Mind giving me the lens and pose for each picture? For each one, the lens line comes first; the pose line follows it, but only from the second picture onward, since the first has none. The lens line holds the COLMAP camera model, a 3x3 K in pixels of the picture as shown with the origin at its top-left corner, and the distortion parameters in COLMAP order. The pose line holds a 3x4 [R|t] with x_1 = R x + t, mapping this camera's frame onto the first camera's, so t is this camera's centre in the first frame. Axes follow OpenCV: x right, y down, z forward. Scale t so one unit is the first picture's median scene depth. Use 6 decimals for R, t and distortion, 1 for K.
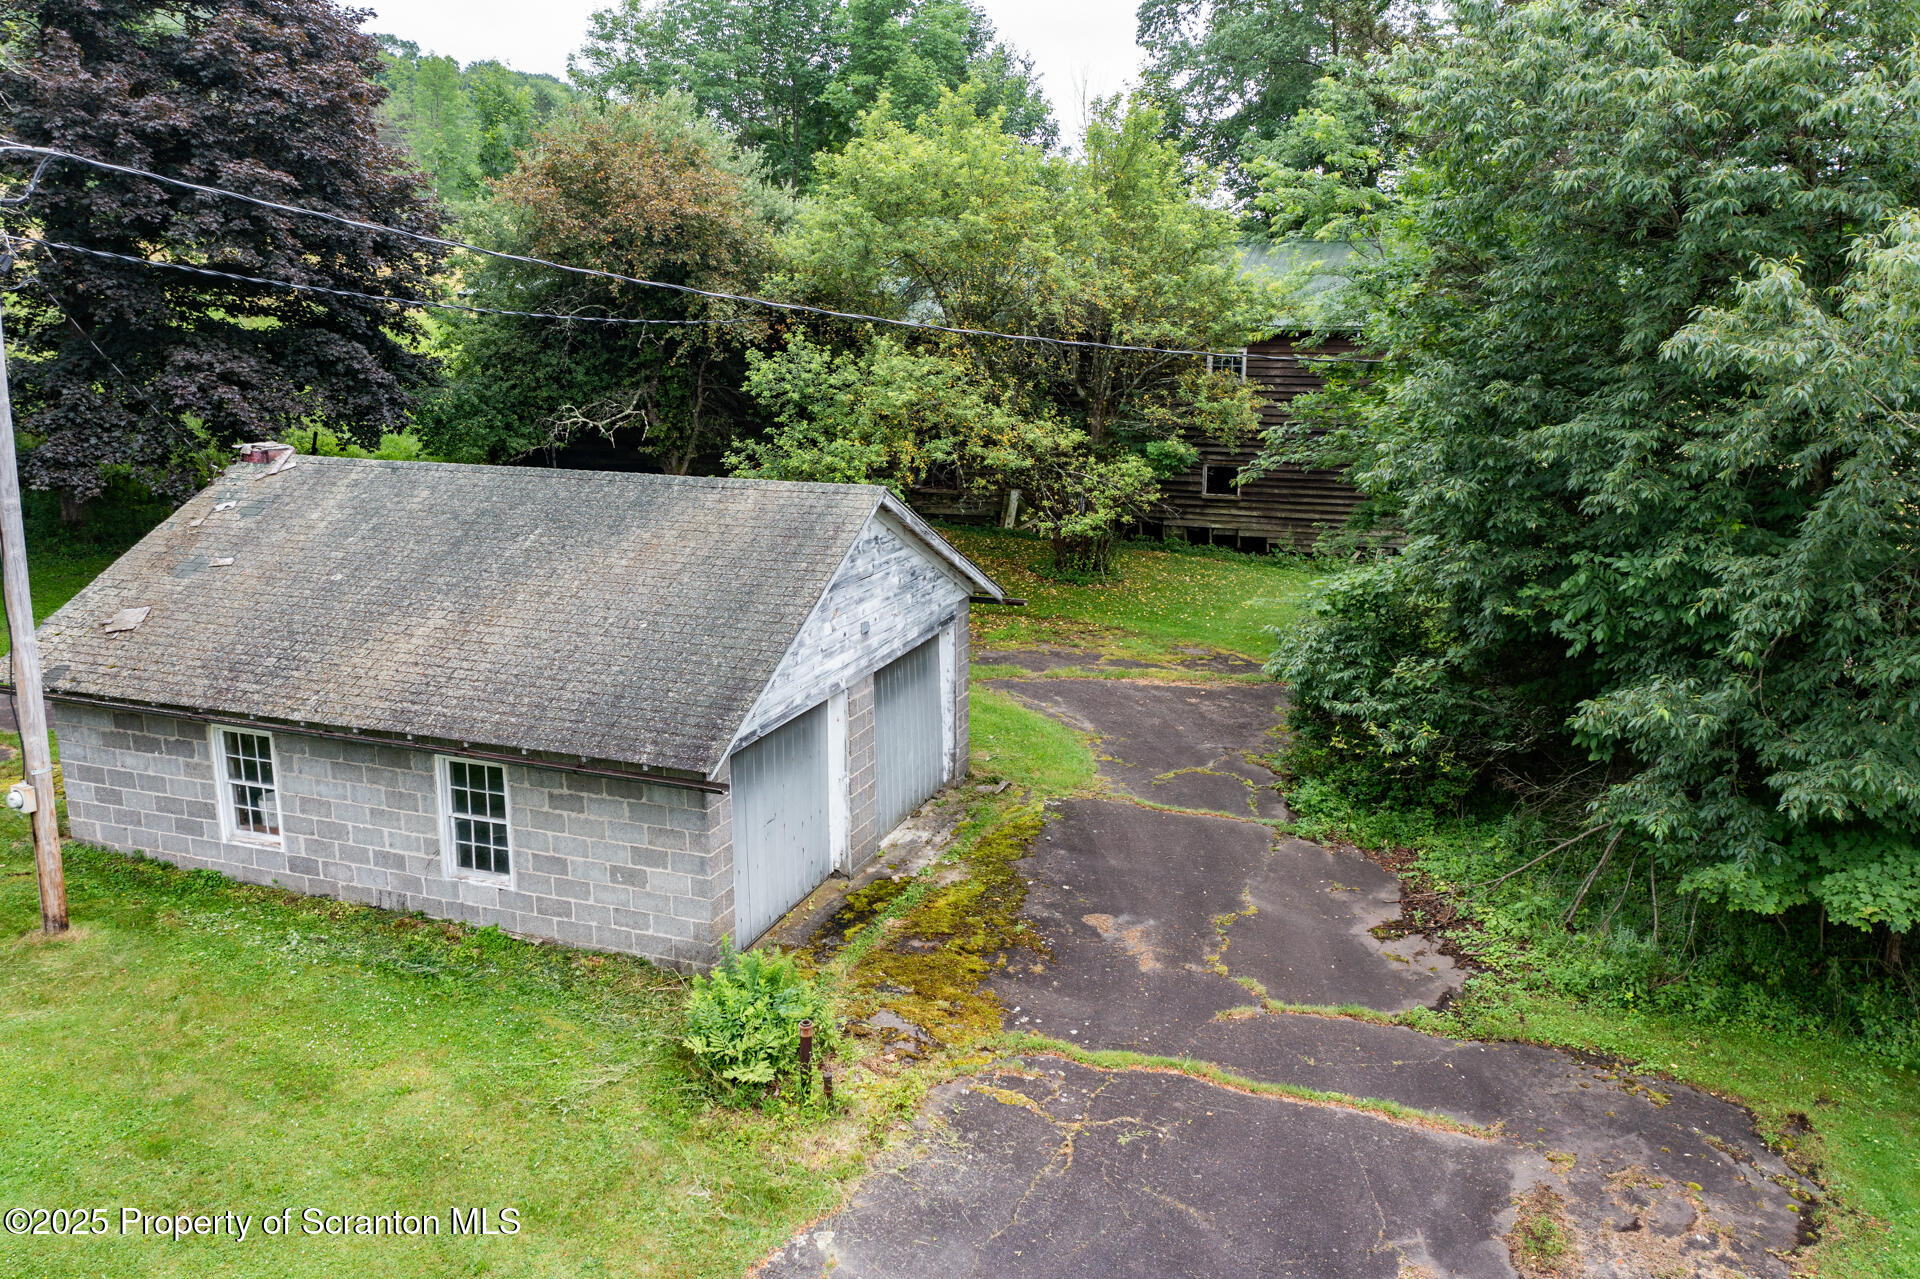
lens RADIAL K [[1533.8, 0, 959.8], [0, 1533.8, 634.1], [0, 0, 1]] dist [0.000198, 0.002390]
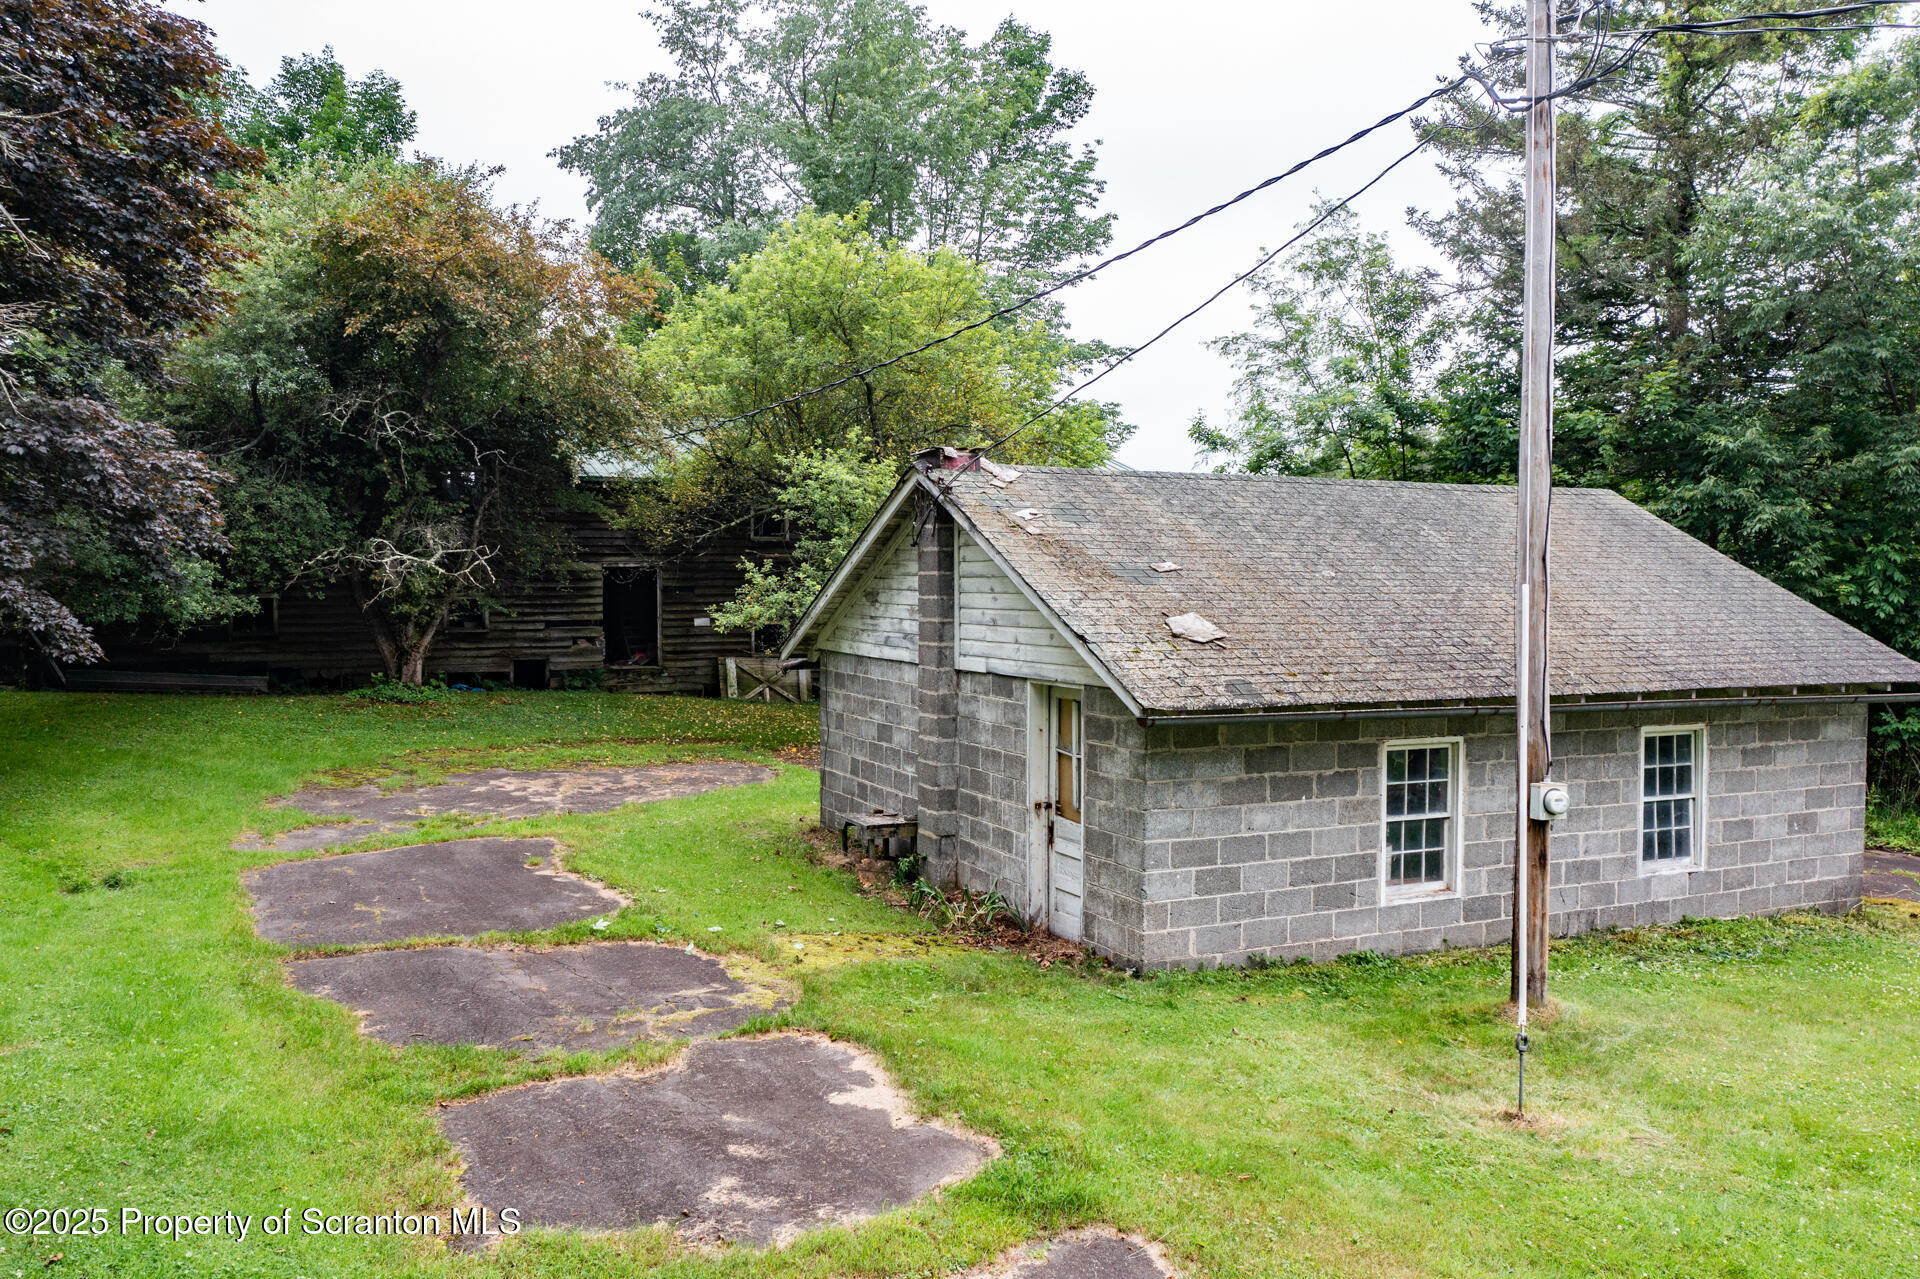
lens RADIAL K [[1533.8, 0, 959.8], [0, 1533.8, 634.1], [0, 0, 1]] dist [0.000198, 0.002390]
pose [[0.707763, -0.103845, 0.698776, -1.100310], [0.066054, 0.994532, 0.080895, -0.056816], [-0.703356, -0.011098, 0.710752, 0.645780]]
